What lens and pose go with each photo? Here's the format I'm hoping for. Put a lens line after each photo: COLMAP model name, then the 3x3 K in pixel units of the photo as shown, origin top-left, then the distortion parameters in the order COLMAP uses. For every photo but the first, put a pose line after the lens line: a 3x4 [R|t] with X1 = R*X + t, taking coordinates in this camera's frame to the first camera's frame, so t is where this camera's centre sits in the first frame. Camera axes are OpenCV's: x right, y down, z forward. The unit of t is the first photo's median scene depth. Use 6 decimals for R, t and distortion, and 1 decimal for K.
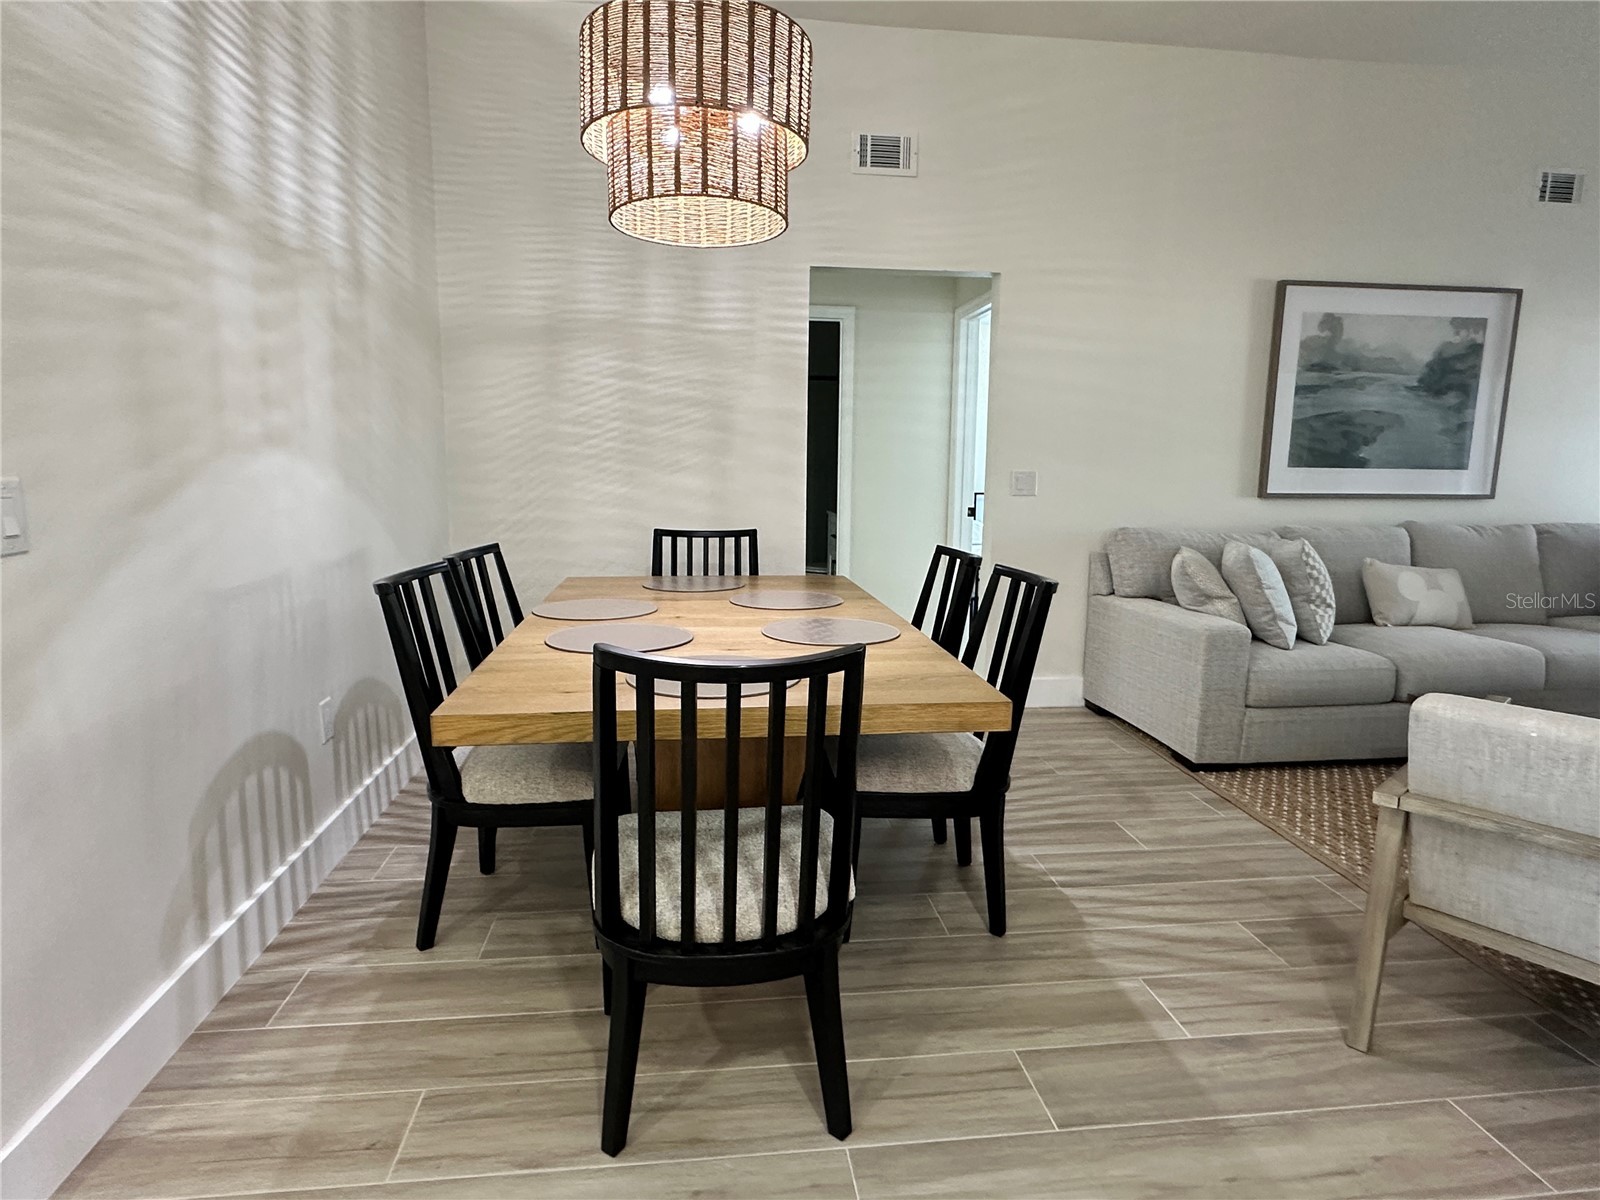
lens RADIAL K [[898.9, 0, 805.4], [0, 898.9, 604.7], [0, 0, 1]] dist [-0.000294, 0.001021]
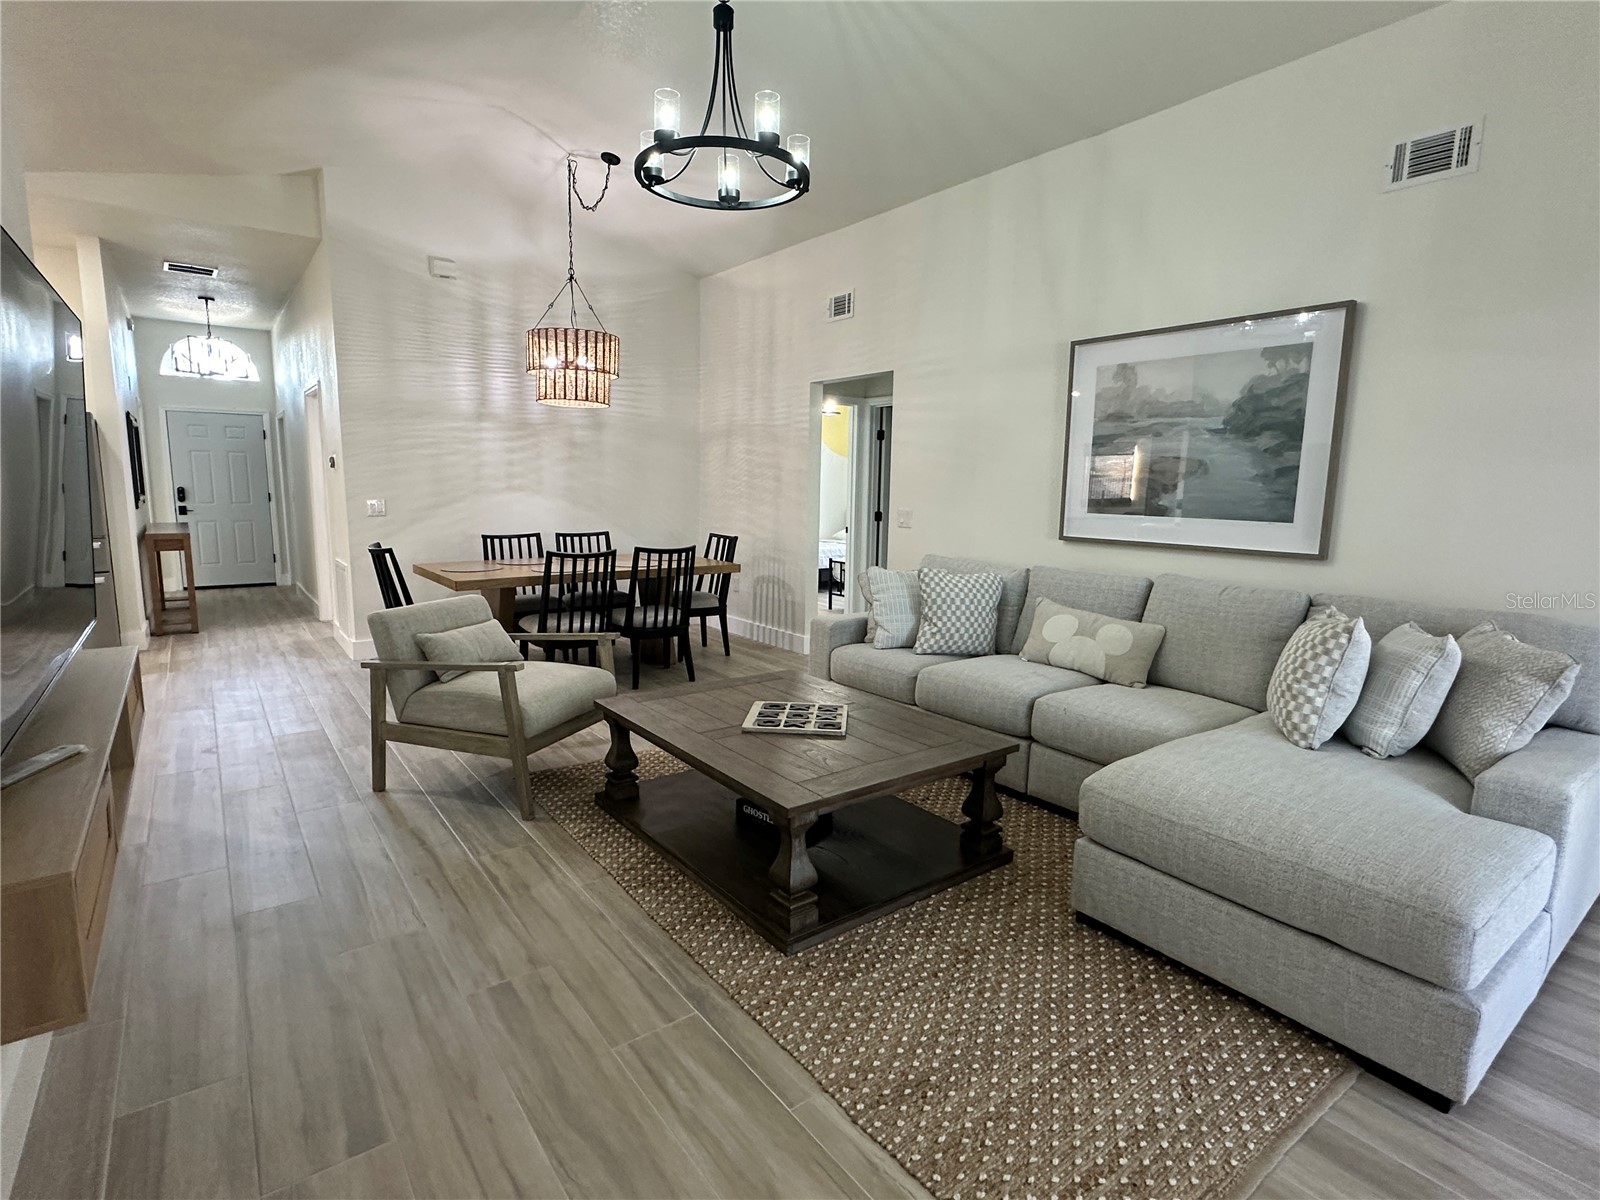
lens RADIAL K [[806.2, 0, 800.0], [0, 806.2, 600.0], [0, 0, 1]] dist [0.002333, 0.000158]
pose [[0.503846, 0.122669, -0.855039, 1.208648], [-0.144620, 0.987873, 0.056506, -0.058032], [0.851601, 0.095185, 0.515476, 0.240208]]
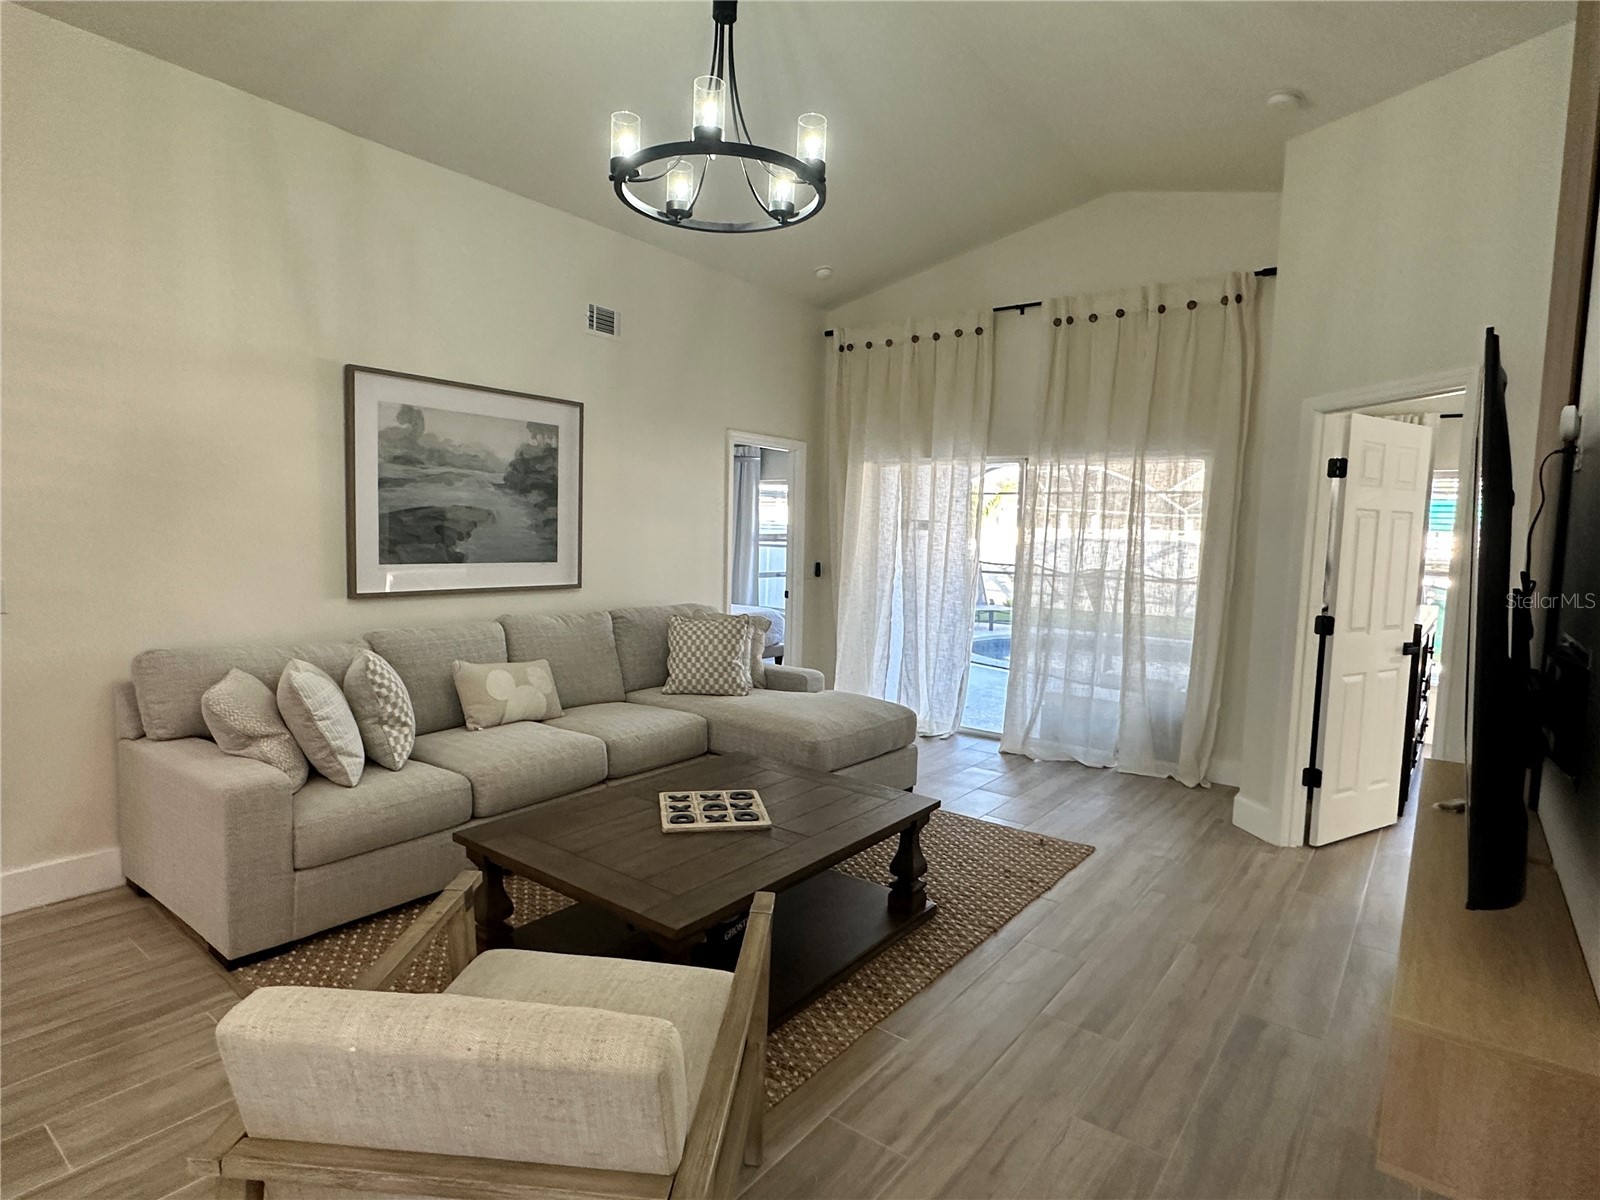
lens RADIAL K [[853.3, 0, 800.0], [0, 853.3, 600.0], [0, 0, 1]] dist [-0.015995, -0.000330]
pose [[0.694380, -0.050188, 0.717856, 0.210653], [0.091286, 0.995649, -0.018691, -0.061445], [-0.713795, 0.078509, 0.695940, 0.084809]]
